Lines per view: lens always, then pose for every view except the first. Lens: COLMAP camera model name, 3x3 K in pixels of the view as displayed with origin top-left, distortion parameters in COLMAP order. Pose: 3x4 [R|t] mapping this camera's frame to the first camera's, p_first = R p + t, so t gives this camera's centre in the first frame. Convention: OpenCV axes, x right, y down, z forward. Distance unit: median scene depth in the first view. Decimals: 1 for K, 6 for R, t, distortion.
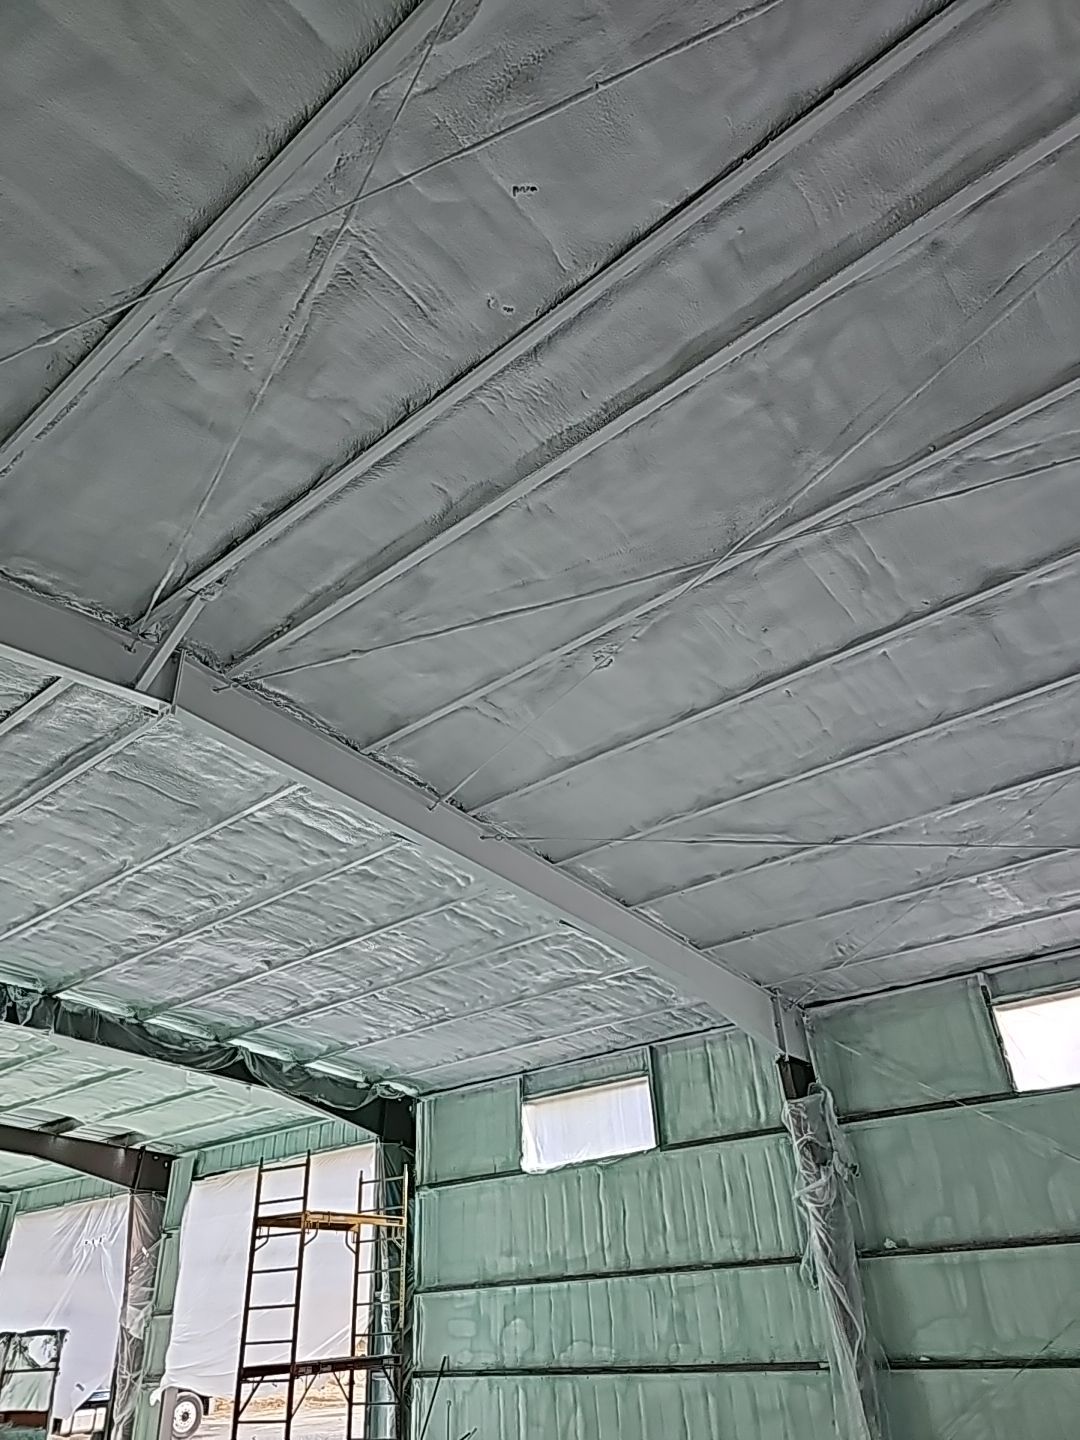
lens RADIAL K [[950.6, 0, 537.6], [0, 950.6, 717.6], [0, 0, 1]] dist [0.066168, -0.046636]
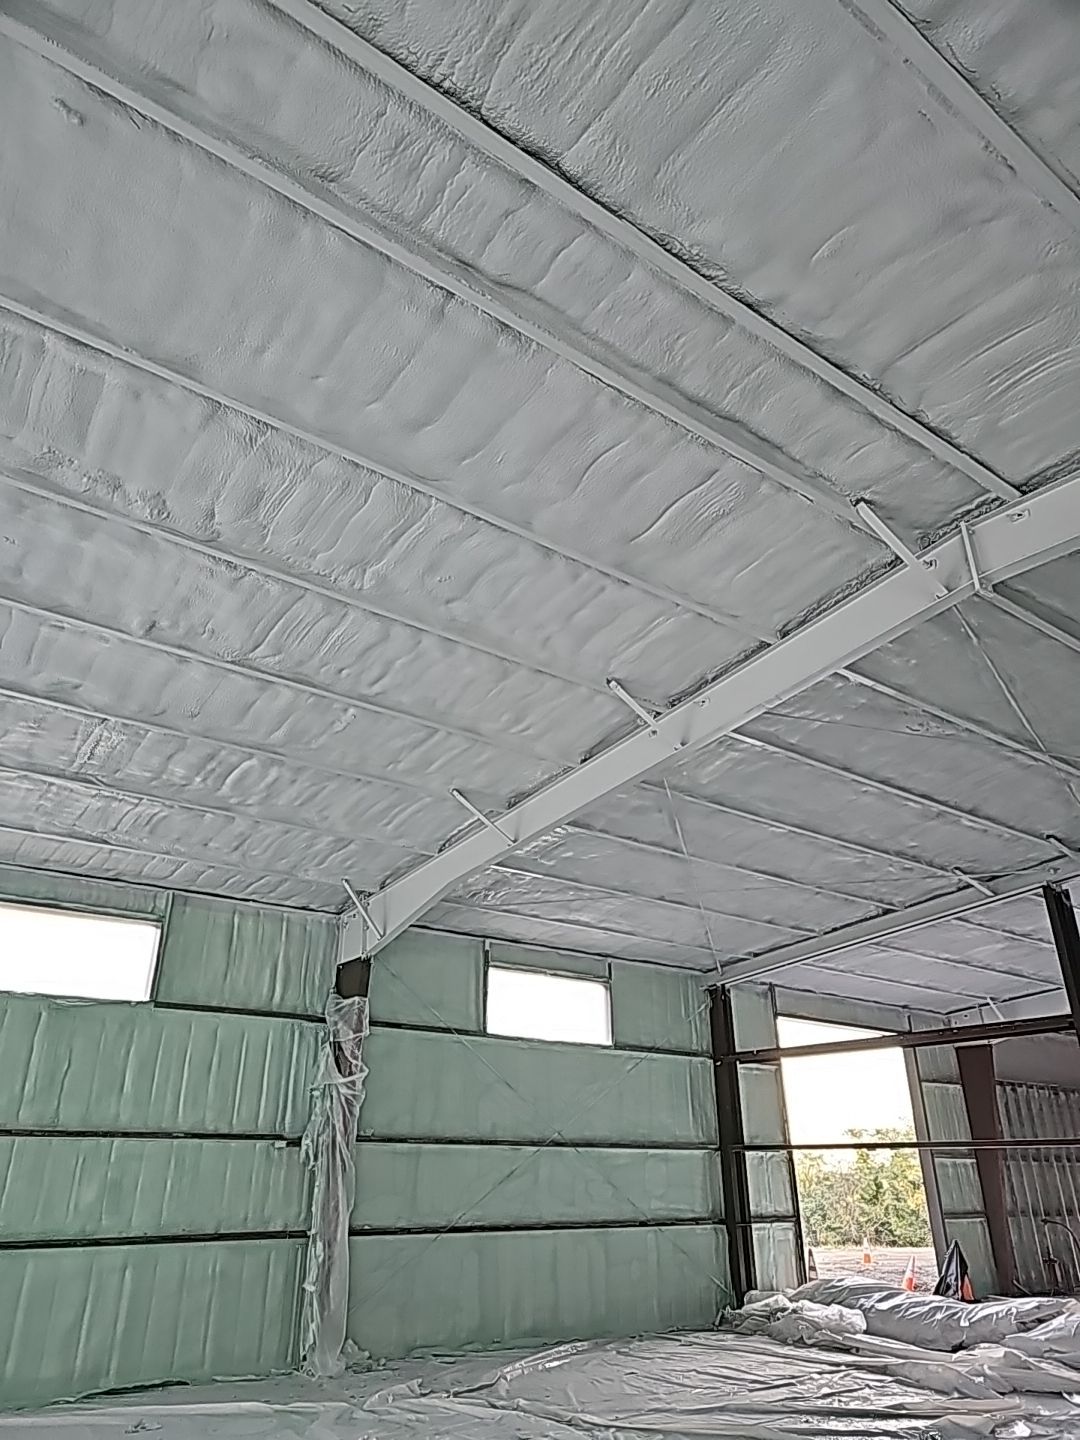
lens RADIAL K [[950.6, 0, 526.0], [0, 950.6, 726.7], [0, 0, 1]] dist [0.066168, -0.046636]
pose [[0.272125, 0.454600, 0.848108, -0.682856], [-0.525230, 0.808668, -0.264934, 0.326307], [-0.806276, -0.373357, 0.458828, 0.463692]]
